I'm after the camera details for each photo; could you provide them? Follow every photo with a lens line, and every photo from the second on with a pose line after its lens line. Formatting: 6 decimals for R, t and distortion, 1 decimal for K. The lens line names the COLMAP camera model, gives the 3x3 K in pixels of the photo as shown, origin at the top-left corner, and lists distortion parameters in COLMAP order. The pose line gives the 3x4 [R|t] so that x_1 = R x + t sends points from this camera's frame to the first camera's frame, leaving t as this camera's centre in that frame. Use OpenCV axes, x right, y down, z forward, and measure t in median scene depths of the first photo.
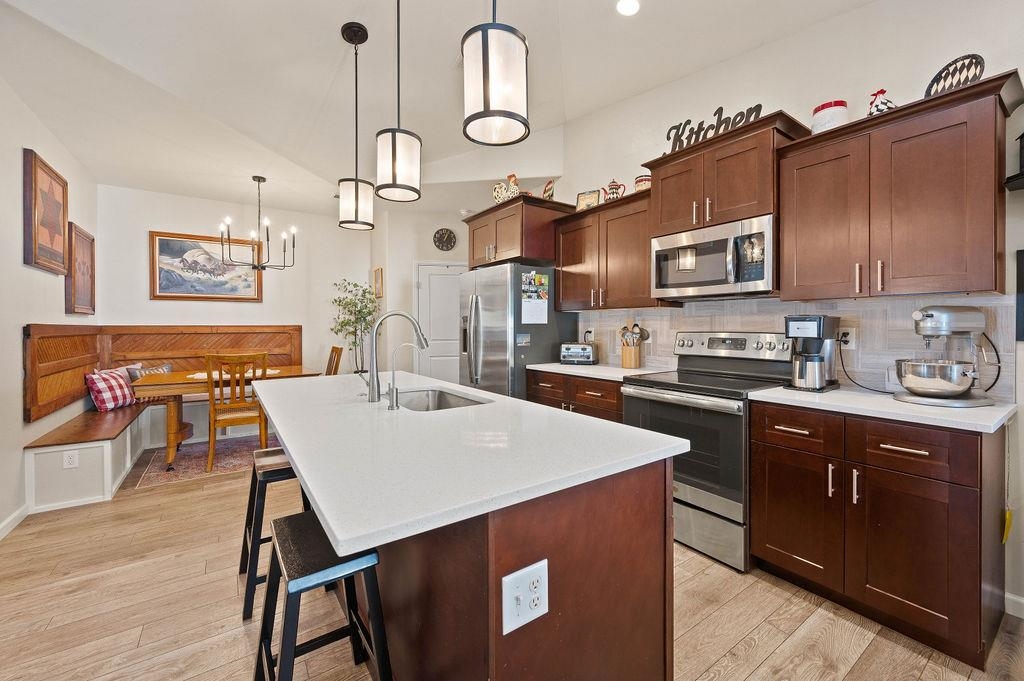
lens RADIAL K [[415.4, 0, 515.3], [0, 415.4, 327.4], [0, 0, 1]] dist [0.002530, 0.000213]
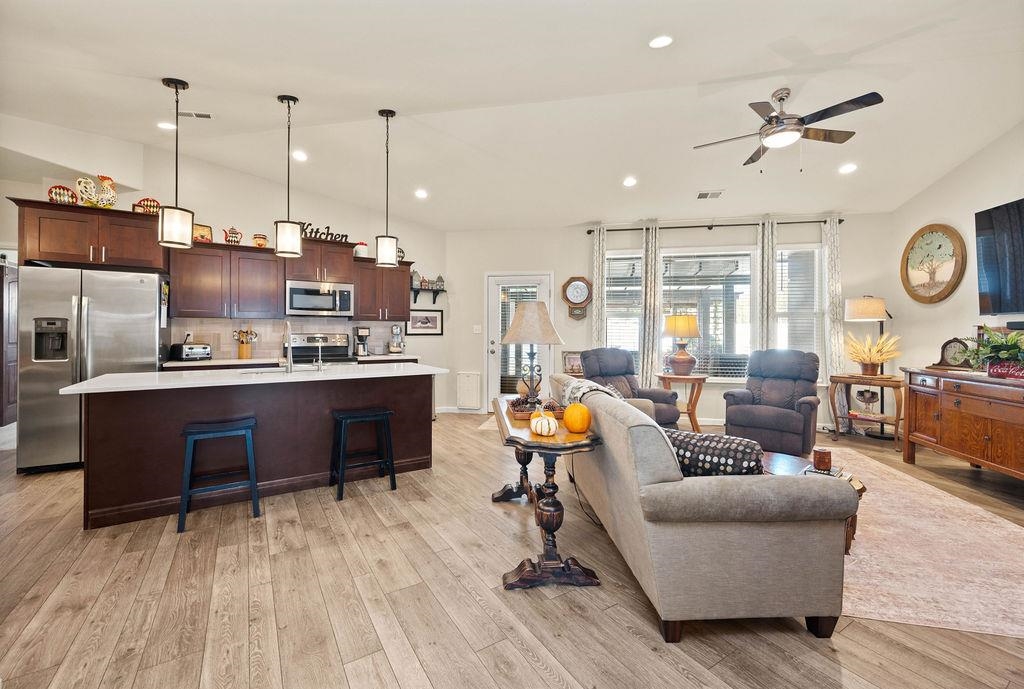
lens RADIAL K [[419.0, 0, 507.1], [0, 419.0, 332.6], [0, 0, 1]] dist [-0.003479, -0.000064]
pose [[0.055999, -0.001205, 0.998430, -1.083350], [-0.000969, 0.999999, 0.001261, 0.001747], [-0.998430, -0.001038, 0.055997, -0.012554]]
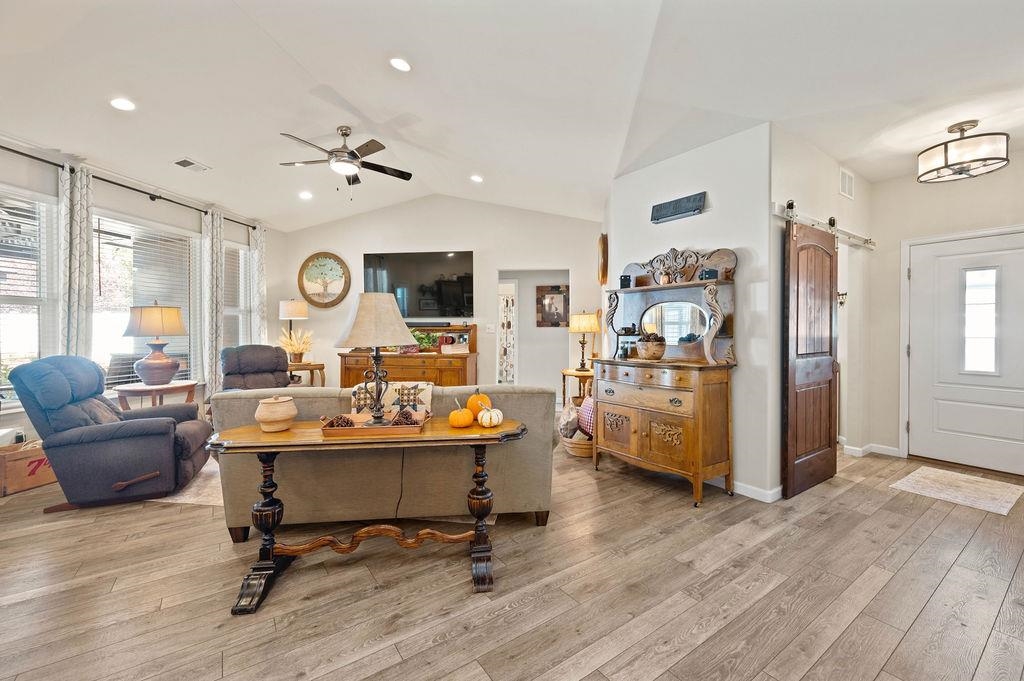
lens RADIAL K [[415.4, 0, 515.0], [0, 415.4, 331.6], [0, 0, 1]] dist [0.002530, 0.000213]
pose [[-0.999999, 0.001356, 0.000138, -0.546448], [0.001357, 0.999952, 0.009670, -0.001017], [-0.000125, 0.009670, -0.999953, 0.575456]]
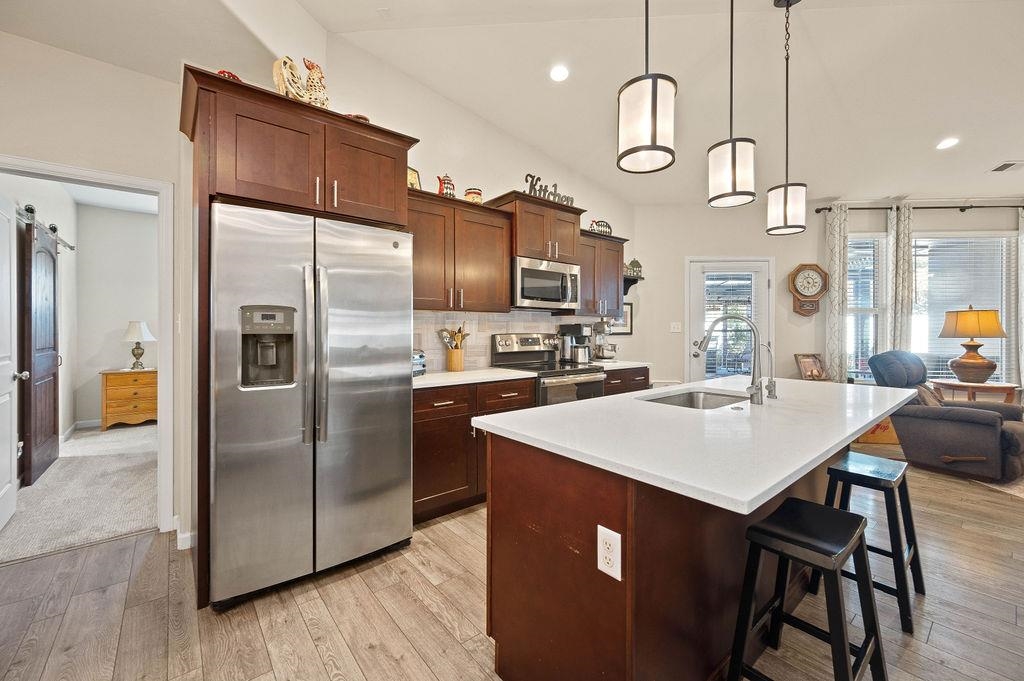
lens RADIAL K [[415.4, 0, 514.5], [0, 415.4, 328.0], [0, 0, 1]] dist [0.002530, 0.000213]
pose [[-0.080936, 0.003756, 0.996712, -0.685631], [-0.000588, 0.999993, -0.003816, -0.001997], [-0.996719, -0.000895, -0.080933, 0.879894]]
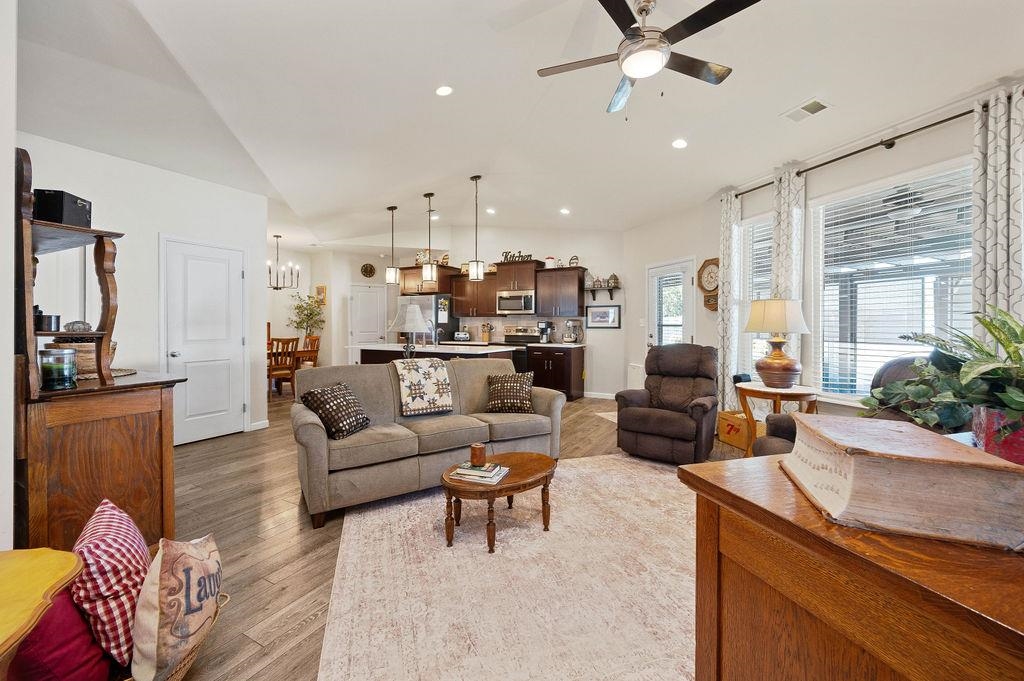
lens RADIAL K [[415.4, 0, 517.8], [0, 415.4, 328.1], [0, 0, 1]] dist [0.002530, 0.000213]
pose [[0.893980, 0.000956, 0.448106, -0.593705], [-0.003985, 0.999975, 0.005816, 0.004372], [-0.448089, -0.006985, 0.893962, -1.151027]]
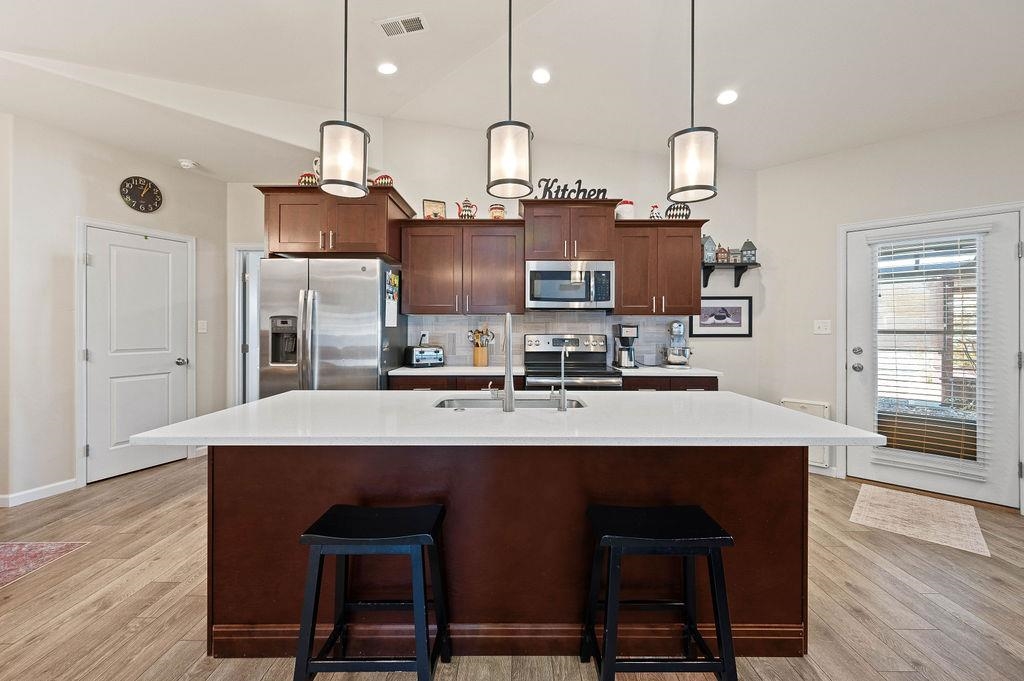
lens RADIAL K [[415.4, 0, 515.6], [0, 415.4, 330.7], [0, 0, 1]] dist [0.002530, 0.000213]
pose [[0.577935, 0.001627, 0.816081, -0.571096], [-0.000882, 0.999999, -0.001369, 0.000871], [-0.816083, 0.000071, 0.577935, 0.237359]]
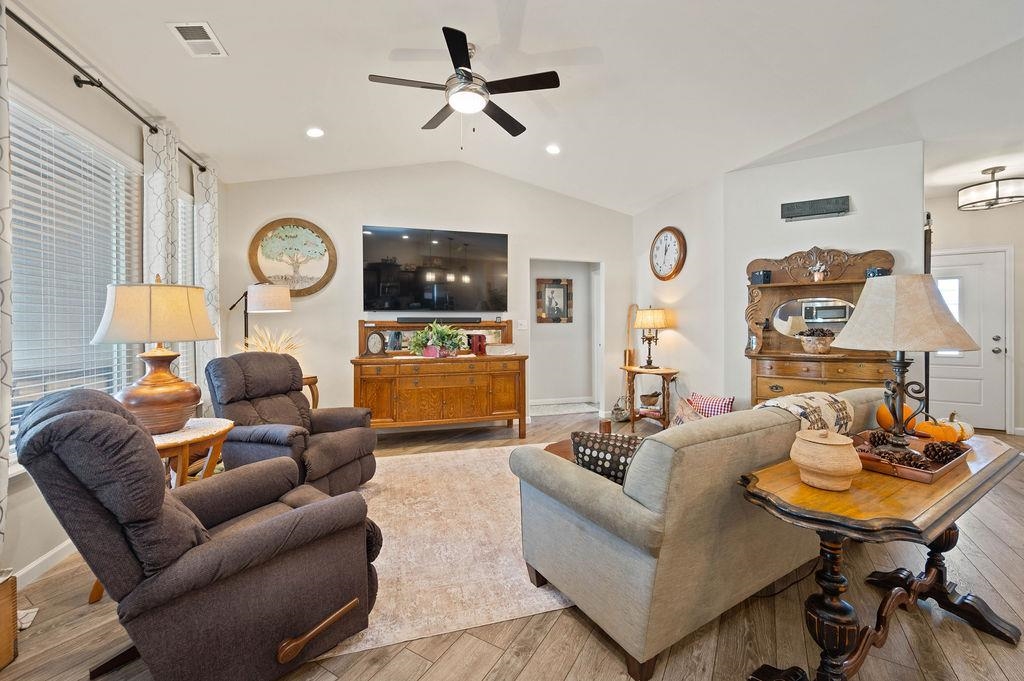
lens RADIAL K [[415.4, 0, 520.3], [0, 415.4, 326.8], [0, 0, 1]] dist [0.002530, 0.000213]
pose [[-0.910798, 0.008590, -0.412763, 0.190830], [0.005697, 0.999950, 0.008239, -0.002711], [0.412813, 0.005153, -0.910801, 0.215432]]
